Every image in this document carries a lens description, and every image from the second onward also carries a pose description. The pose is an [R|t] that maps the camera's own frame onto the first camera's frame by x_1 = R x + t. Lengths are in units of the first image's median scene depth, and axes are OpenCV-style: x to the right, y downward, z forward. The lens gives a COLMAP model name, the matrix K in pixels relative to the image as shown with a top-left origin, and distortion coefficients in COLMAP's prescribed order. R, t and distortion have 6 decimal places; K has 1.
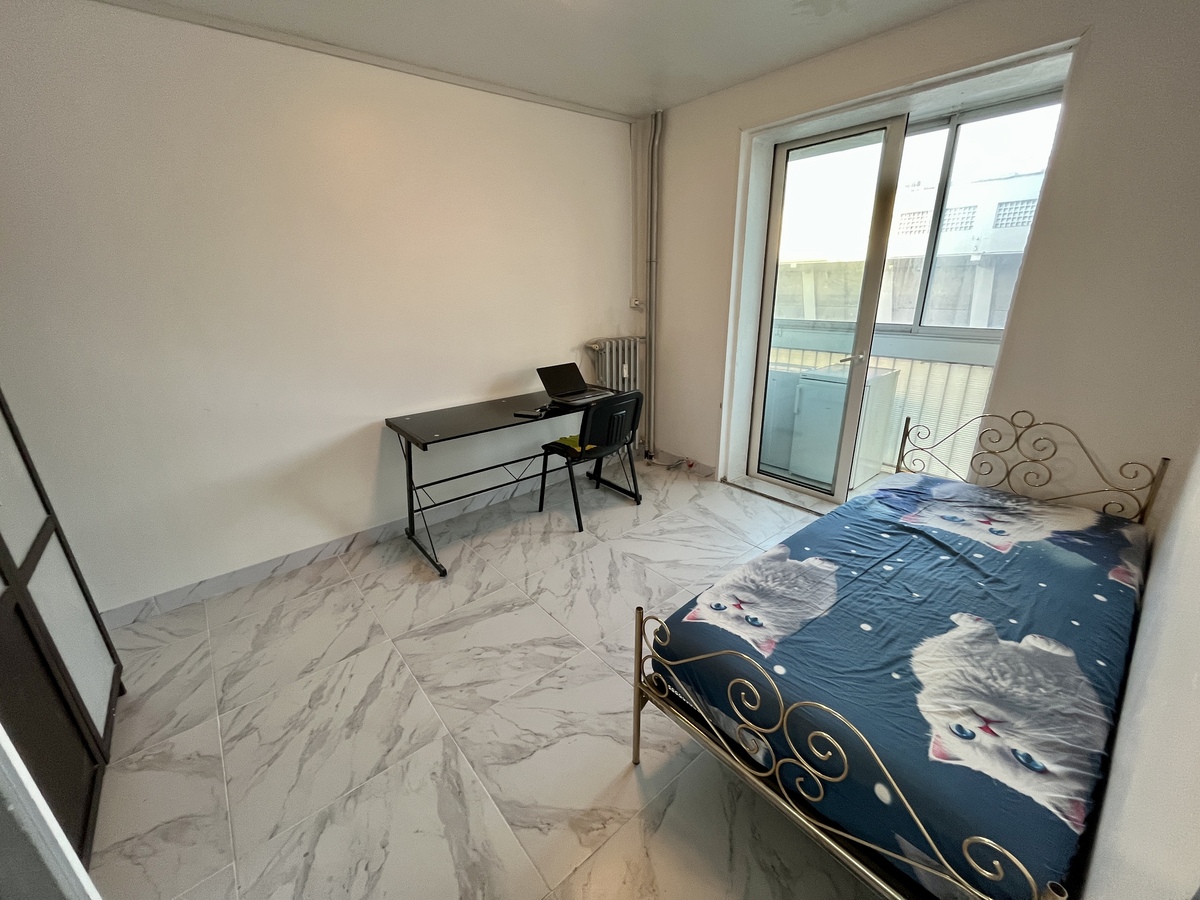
lens RADIAL K [[480.6, 0, 595.3], [0, 480.6, 448.8], [0, 0, 1]] dist [-0.004318, -0.000315]
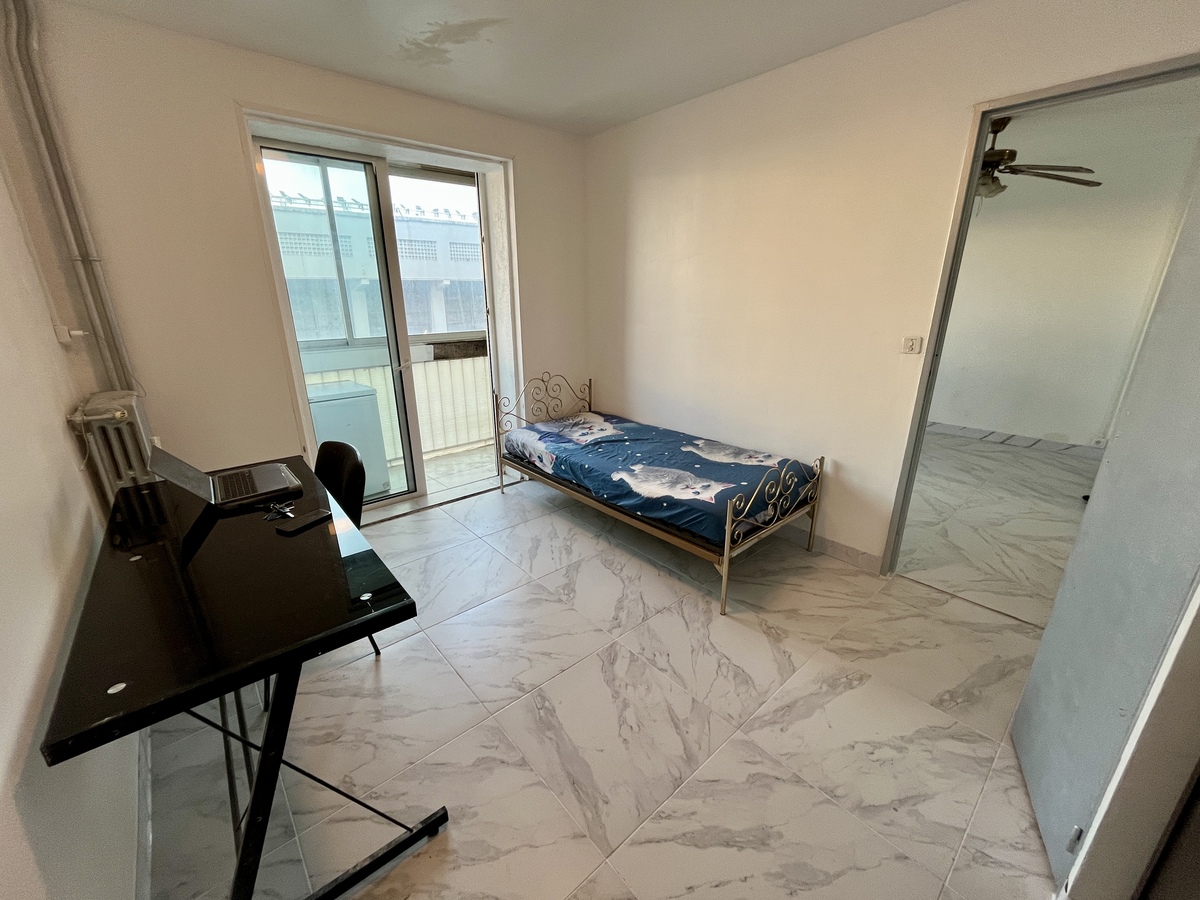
lens RADIAL K [[480.6, 0, 594.5], [0, 480.6, 450.2], [0, 0, 1]] dist [-0.004318, -0.000315]
pose [[-0.012848, -0.288342, 0.957441, -1.009365], [0.336243, 0.900513, 0.275710, -0.290227], [-0.941688, 0.325475, 0.085383, 0.929806]]
